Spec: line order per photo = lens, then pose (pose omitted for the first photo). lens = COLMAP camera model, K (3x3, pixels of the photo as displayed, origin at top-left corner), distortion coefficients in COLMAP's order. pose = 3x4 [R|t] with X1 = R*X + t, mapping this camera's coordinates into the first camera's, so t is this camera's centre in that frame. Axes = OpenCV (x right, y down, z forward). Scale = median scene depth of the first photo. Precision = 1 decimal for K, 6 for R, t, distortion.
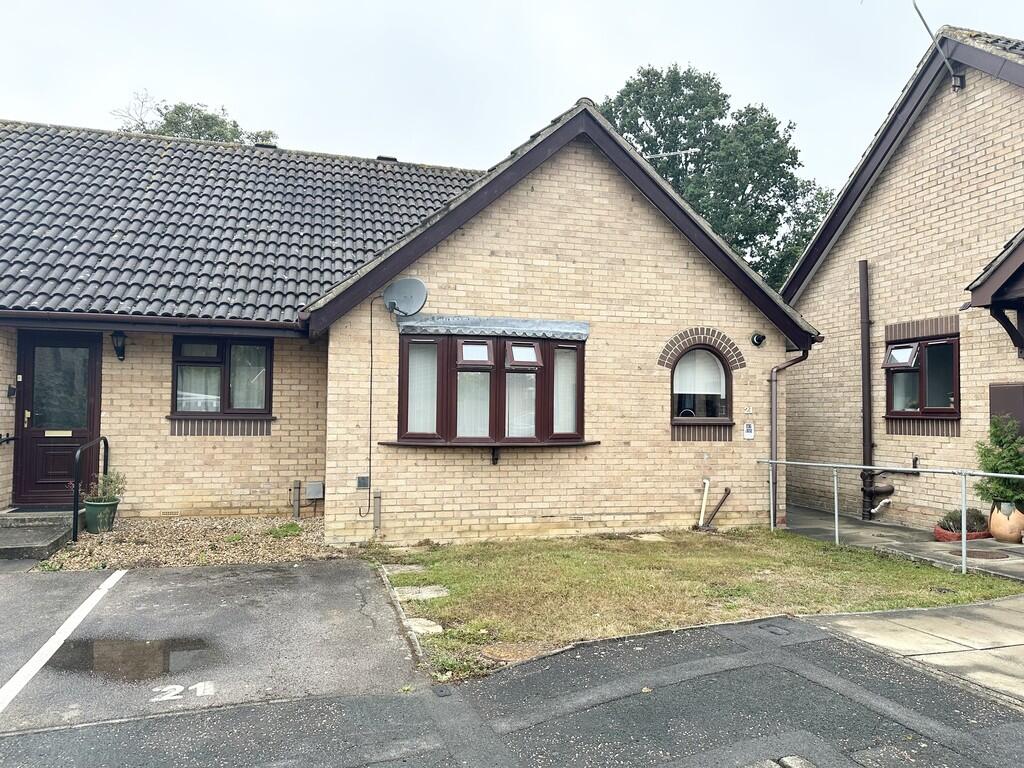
lens RADIAL K [[704.9, 0, 513.9], [0, 704.9, 390.8], [0, 0, 1]] dist [0.083119, -0.002491]
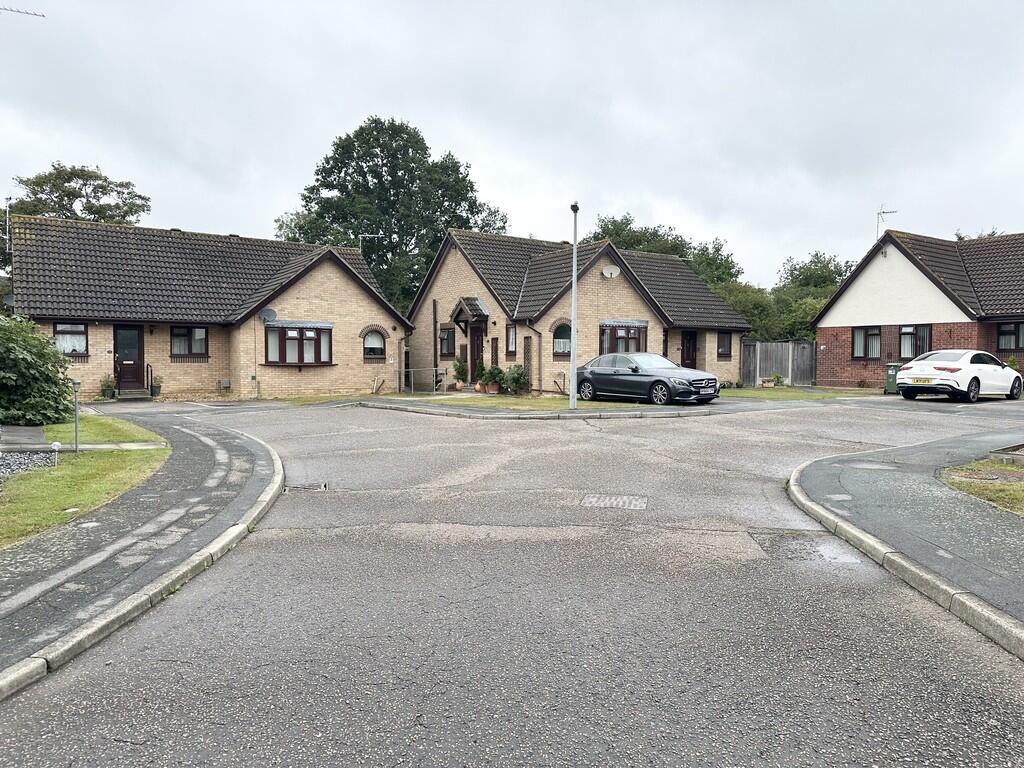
lens RADIAL K [[704.9, 0, 521.8], [0, 704.9, 386.3], [0, 0, 1]] dist [0.083119, -0.002491]
pose [[0.939549, -0.020851, 0.341779, -0.160490], [-0.004683, 0.997269, 0.073713, -0.053537], [-0.342383, -0.070857, 0.936885, -1.937274]]
